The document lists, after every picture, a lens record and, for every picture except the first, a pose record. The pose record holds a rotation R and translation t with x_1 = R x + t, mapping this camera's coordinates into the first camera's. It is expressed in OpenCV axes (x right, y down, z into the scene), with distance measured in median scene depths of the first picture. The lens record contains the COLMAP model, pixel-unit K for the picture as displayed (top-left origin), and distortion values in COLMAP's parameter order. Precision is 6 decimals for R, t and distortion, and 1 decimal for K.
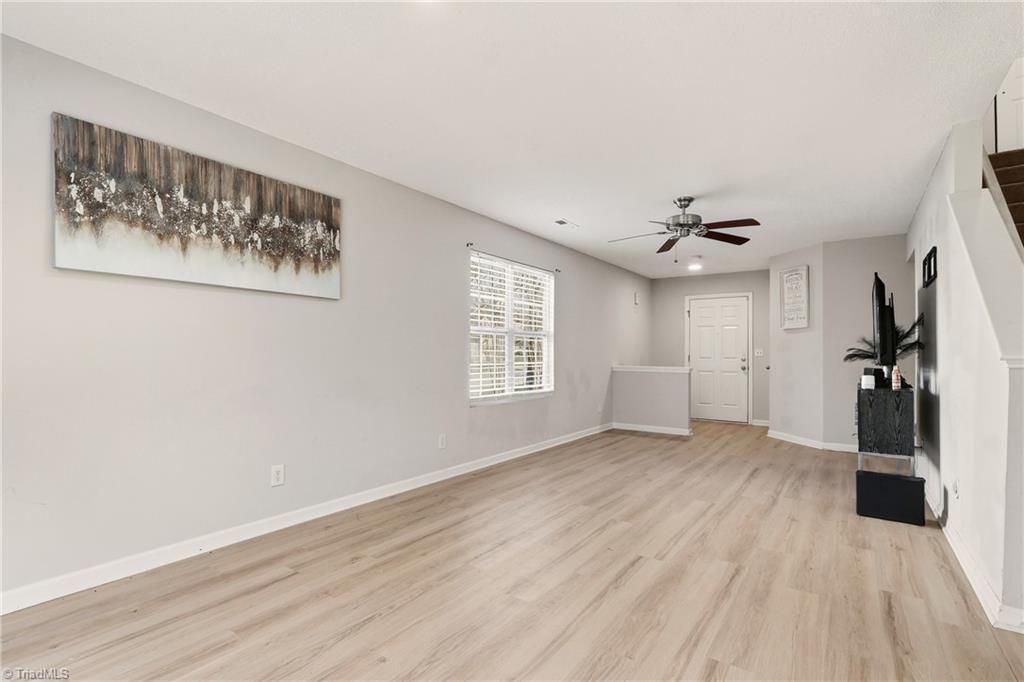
lens RADIAL K [[498.8, 0, 512.0], [0, 498.8, 341.0], [0, 0, 1]] dist [0.017810, 0.000285]
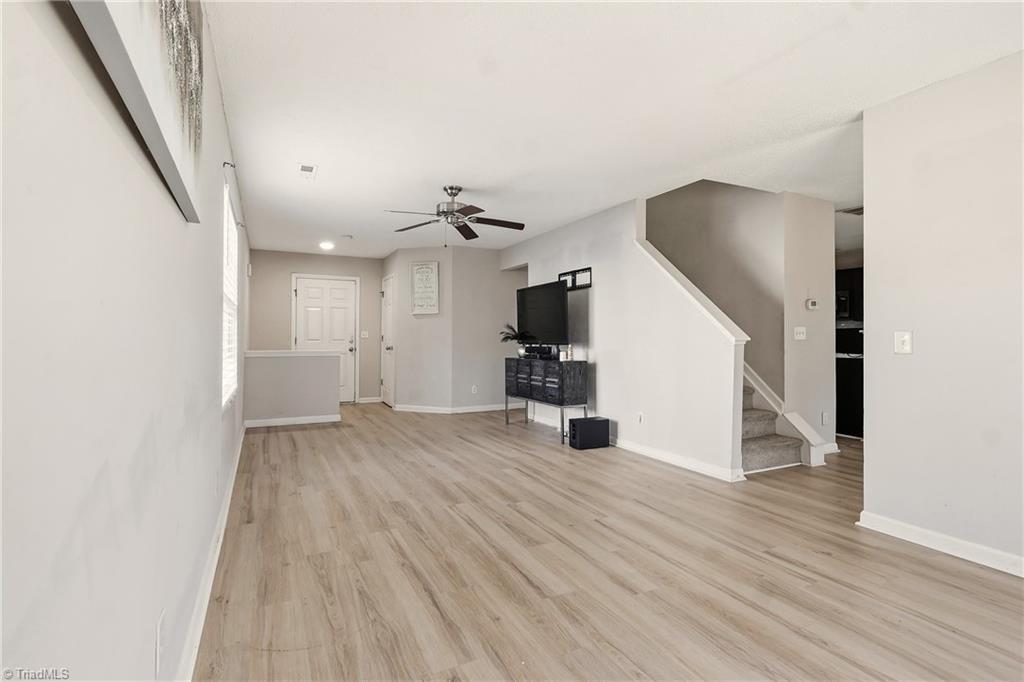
lens RADIAL K [[485.3, 0, 512.0], [0, 485.3, 341.0], [0, 0, 1]] dist [0.016266, 0.000180]
pose [[0.485985, -0.013279, 0.873866, -0.537410], [-0.021769, 0.999390, 0.027292, 0.003144], [-0.873696, -0.032287, 0.485399, 0.449429]]
